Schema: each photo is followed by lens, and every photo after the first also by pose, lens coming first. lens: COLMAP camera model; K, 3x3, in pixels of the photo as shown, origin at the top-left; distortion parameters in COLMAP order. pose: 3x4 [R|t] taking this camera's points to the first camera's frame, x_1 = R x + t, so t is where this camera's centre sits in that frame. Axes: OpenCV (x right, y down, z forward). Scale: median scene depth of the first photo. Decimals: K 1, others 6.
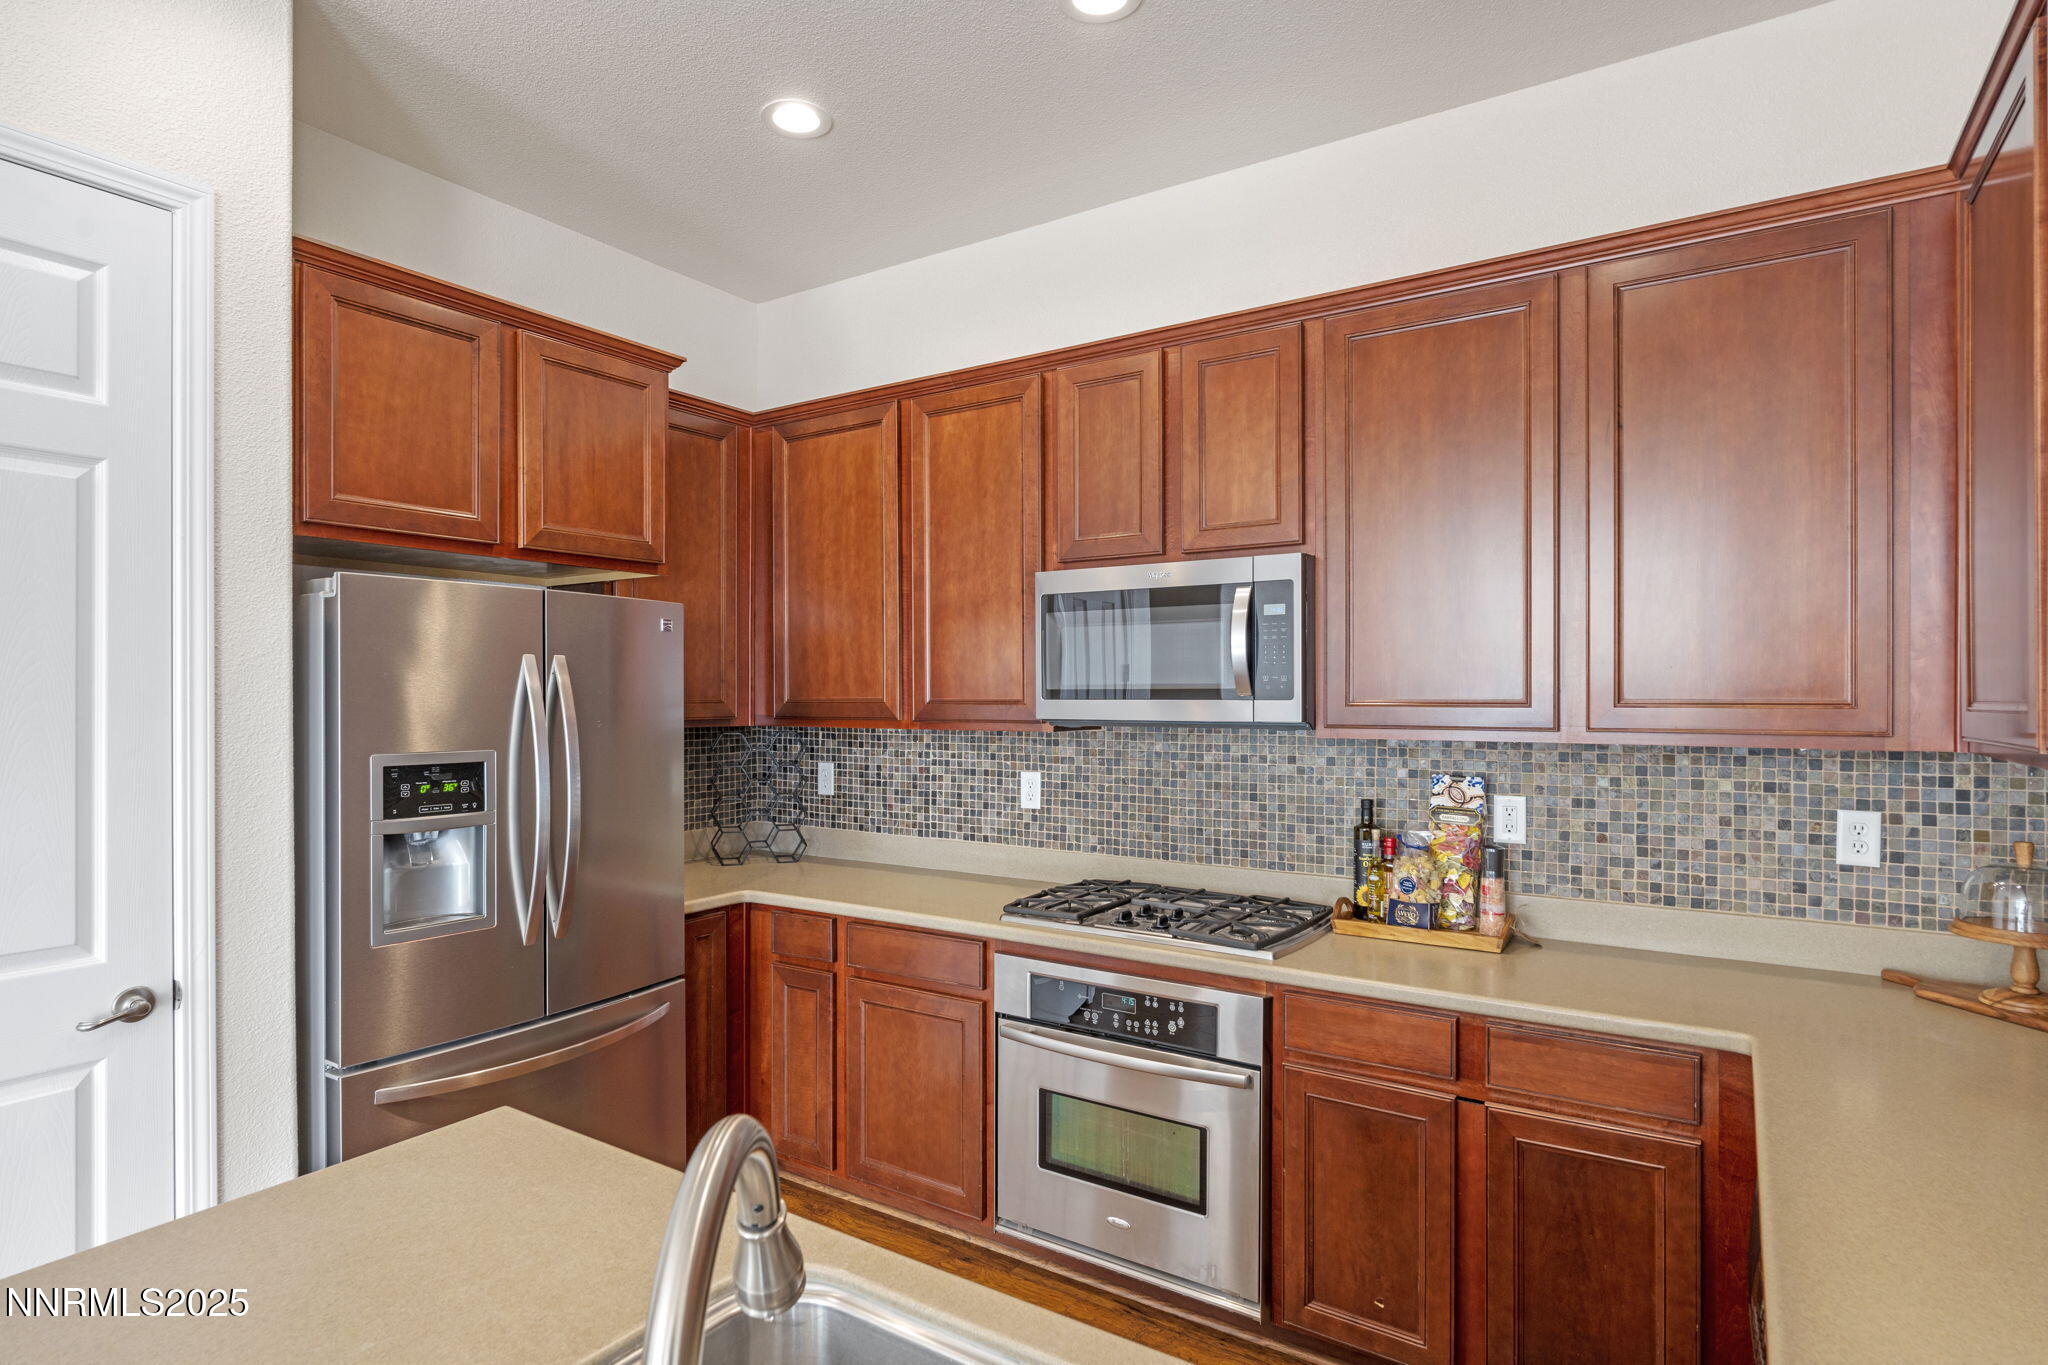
lens RADIAL K [[1018.6, 0, 1025.0], [0, 1018.6, 696.0], [0, 0, 1]] dist [-0.003463, 0.001323]
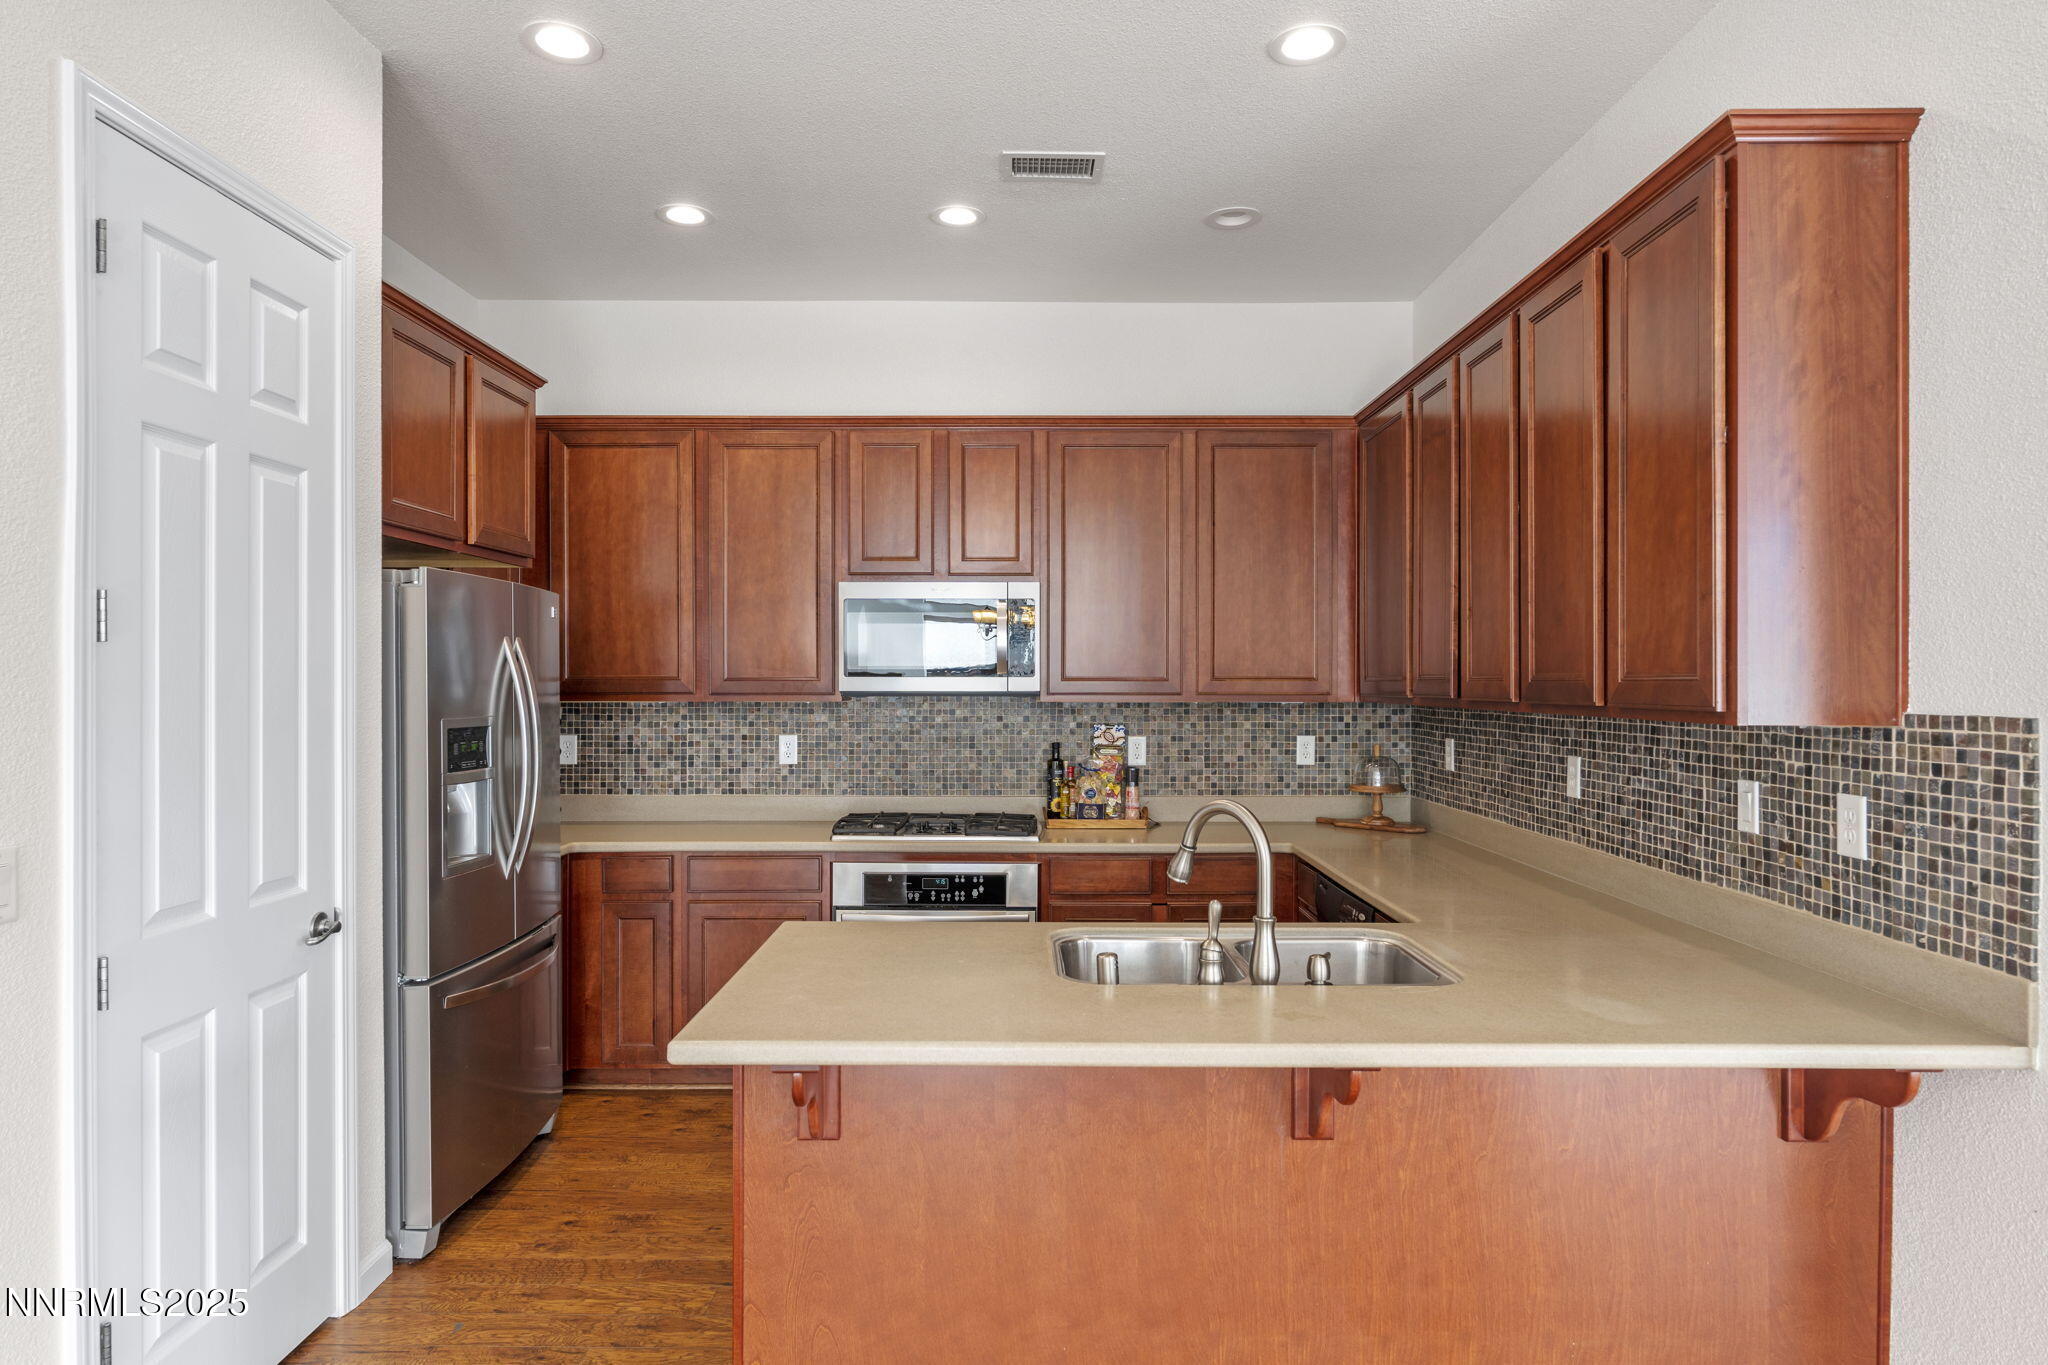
lens RADIAL K [[1018.6, 0, 1024.7], [0, 1018.6, 677.7], [0, 0, 1]] dist [-0.003463, 0.001323]
pose [[0.855285, 0.002113, 0.518154, -0.513553], [-0.000567, 0.999995, -0.003143, 0.009567], [-0.518158, 0.002395, 0.855281, -0.294098]]
